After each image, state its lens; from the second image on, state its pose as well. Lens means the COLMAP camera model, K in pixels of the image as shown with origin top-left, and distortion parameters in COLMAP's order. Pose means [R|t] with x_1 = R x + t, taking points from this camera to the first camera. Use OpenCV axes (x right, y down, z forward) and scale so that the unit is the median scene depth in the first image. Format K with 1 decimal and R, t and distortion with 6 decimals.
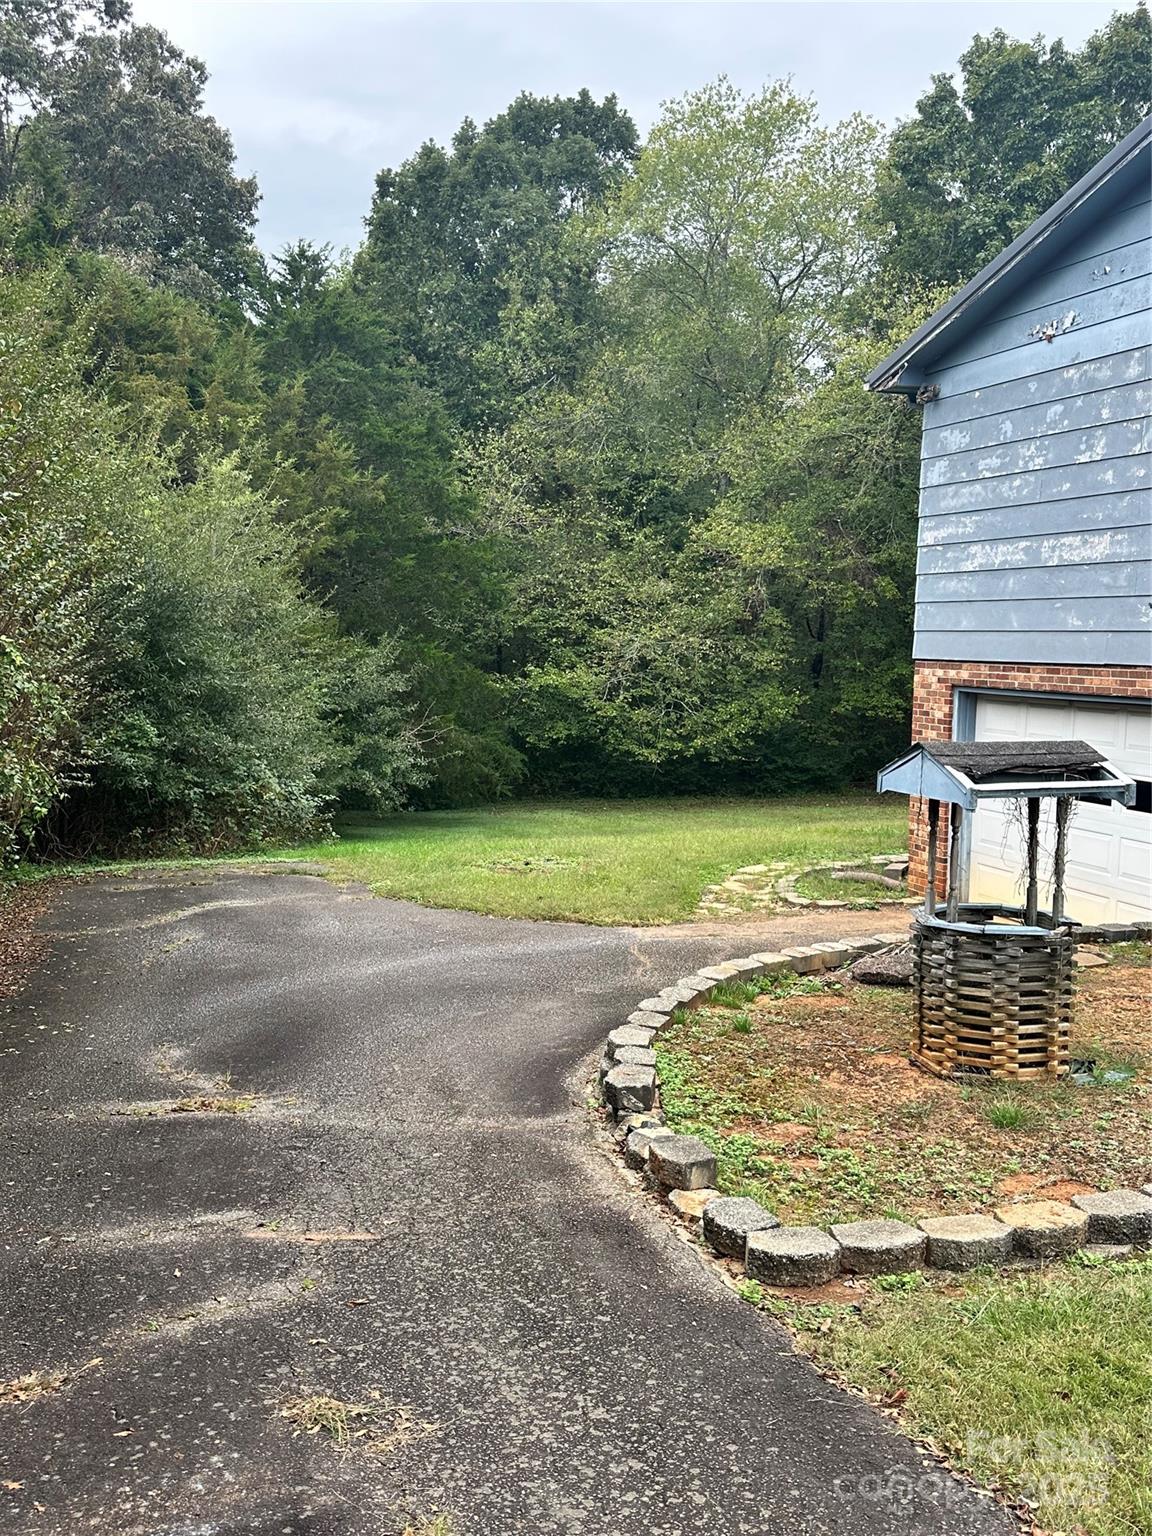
lens RADIAL K [[1412.4, 0, 591.1], [0, 1412.4, 776.3], [0, 0, 1]] dist [0.052179, 0.000000]
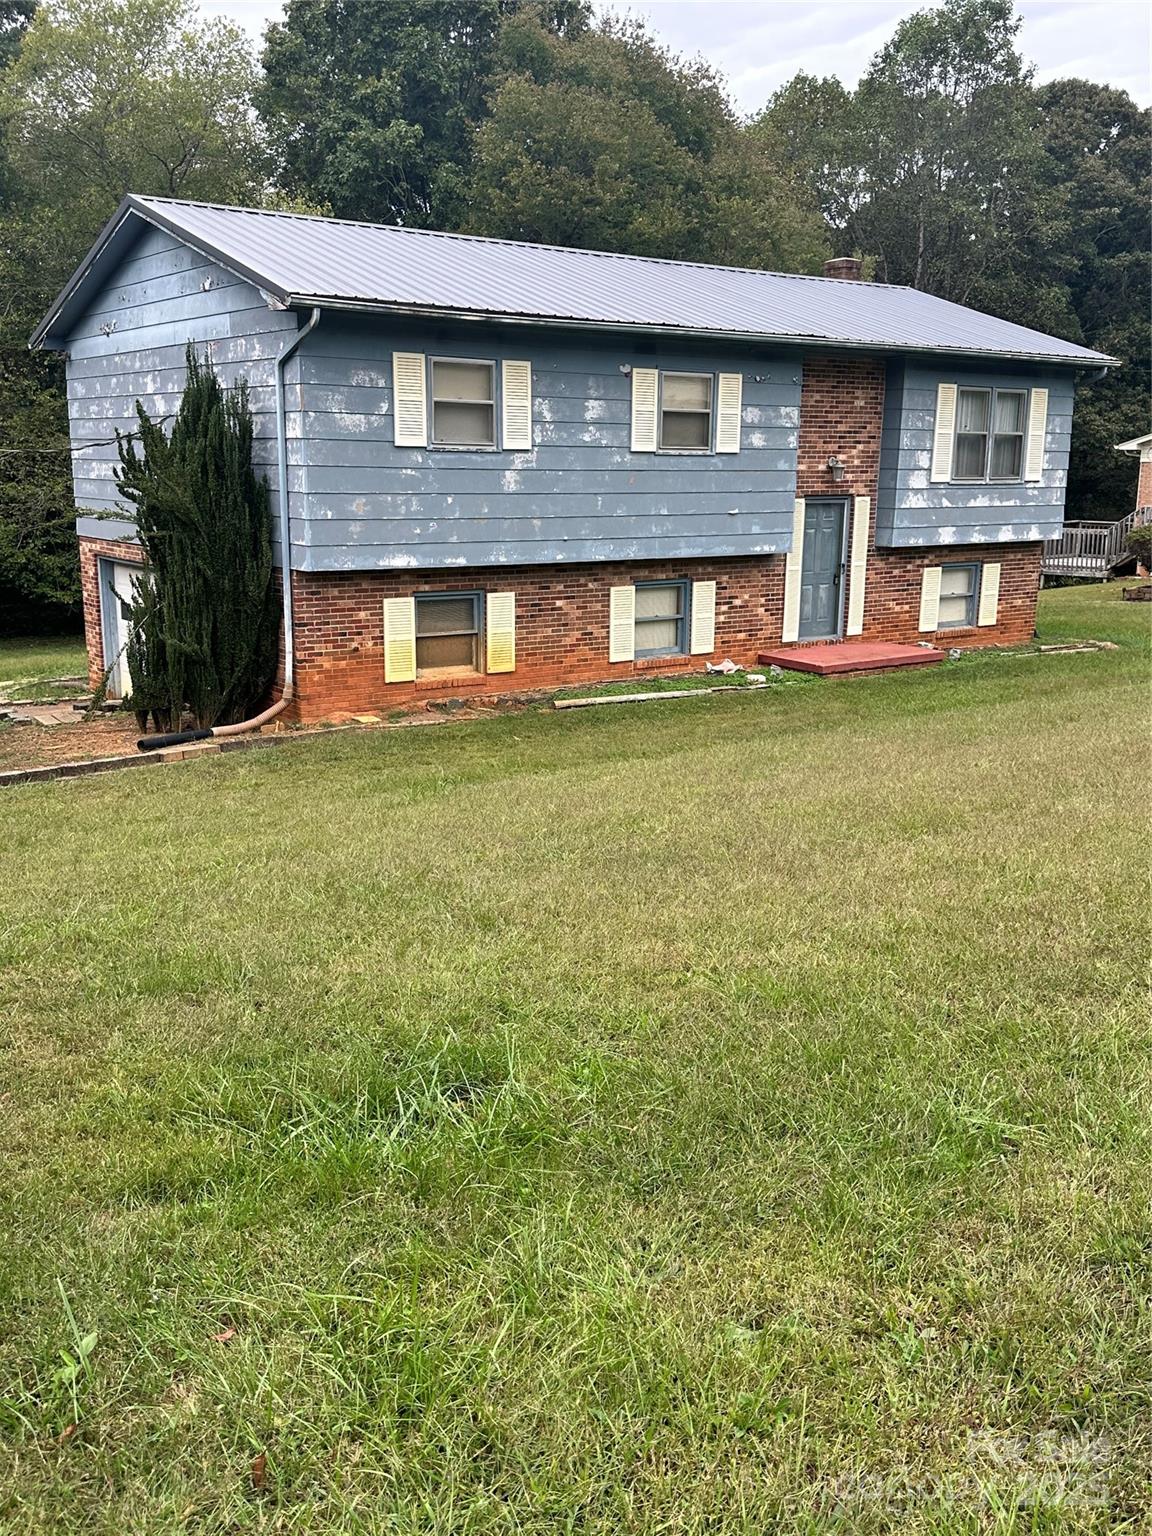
lens RADIAL K [[1412.4, 0, 584.1], [0, 1412.4, 762.7], [0, 0, 1]] dist [0.052179, 0.000000]
pose [[0.959122, -0.063879, 0.275688, 0.308950], [0.032830, 0.992729, 0.115806, -0.001781], [-0.281081, -0.102022, 0.954246, -0.599104]]
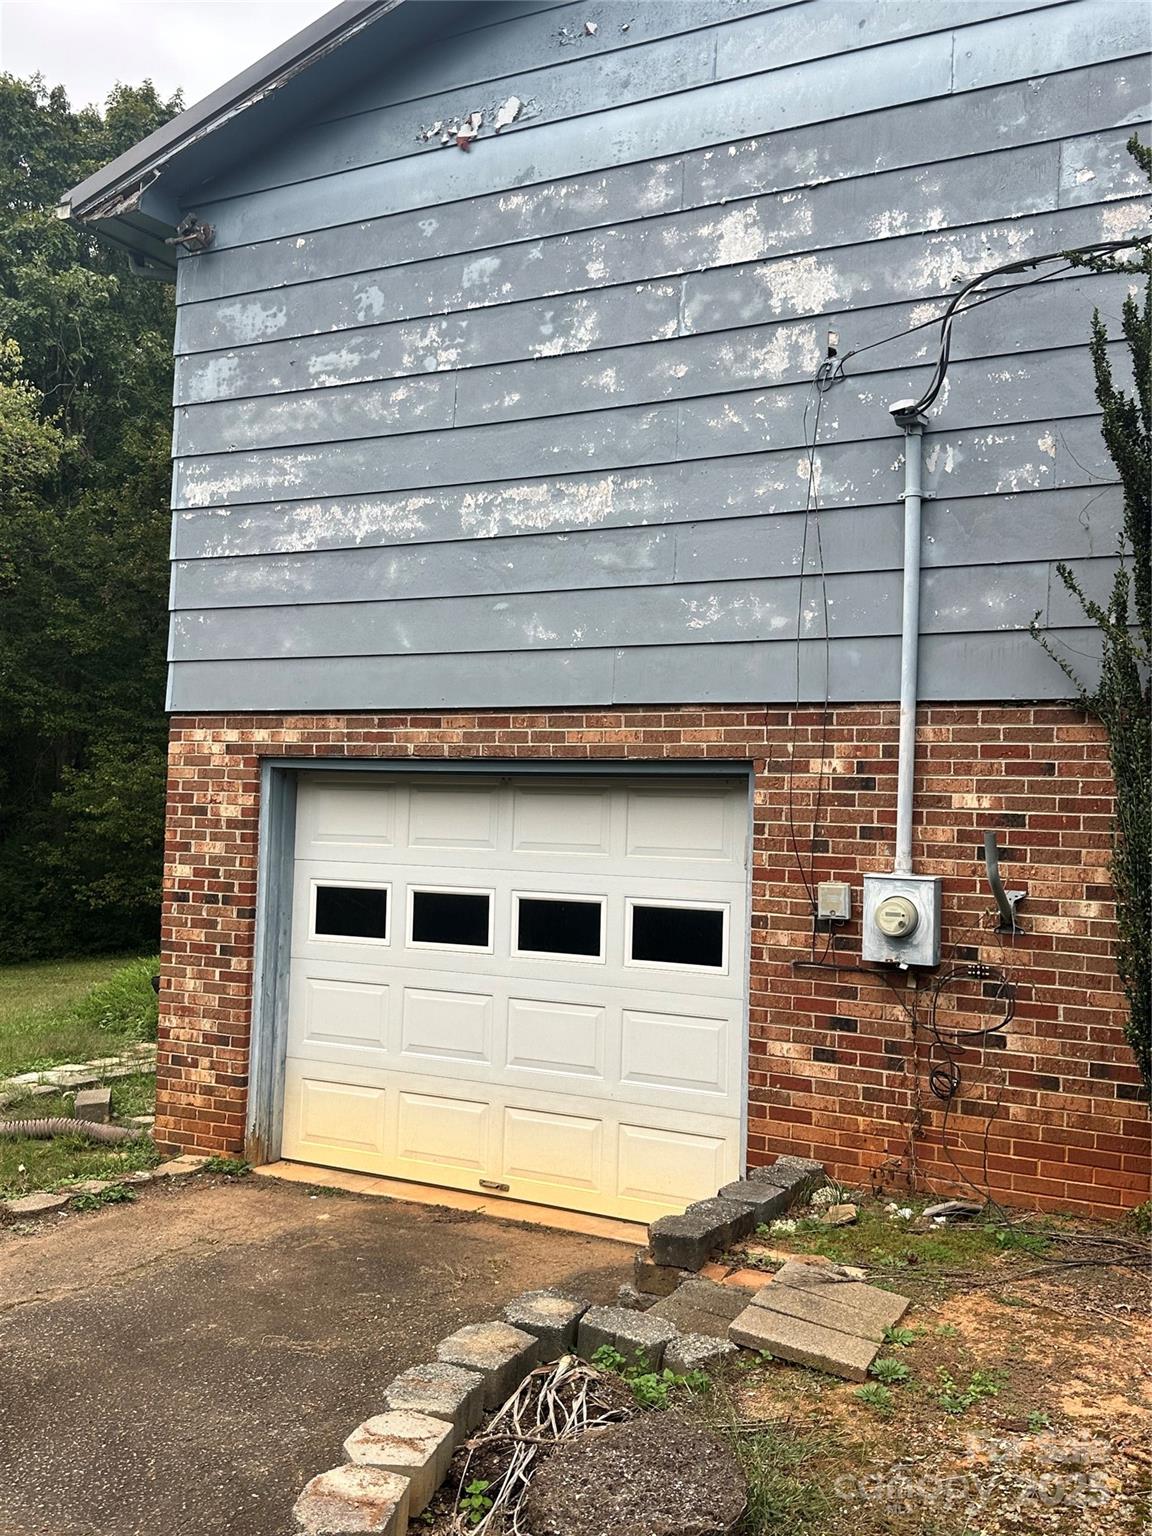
lens RADIAL K [[1412.4, 0, 584.0], [0, 1412.4, 781.5], [0, 0, 1]] dist [0.052179, 0.000000]
pose [[0.747913, 0.018429, 0.663541, -0.015320], [0.052362, 0.994862, -0.086651, -0.000457], [-0.661728, 0.099551, 0.743105, 0.485641]]
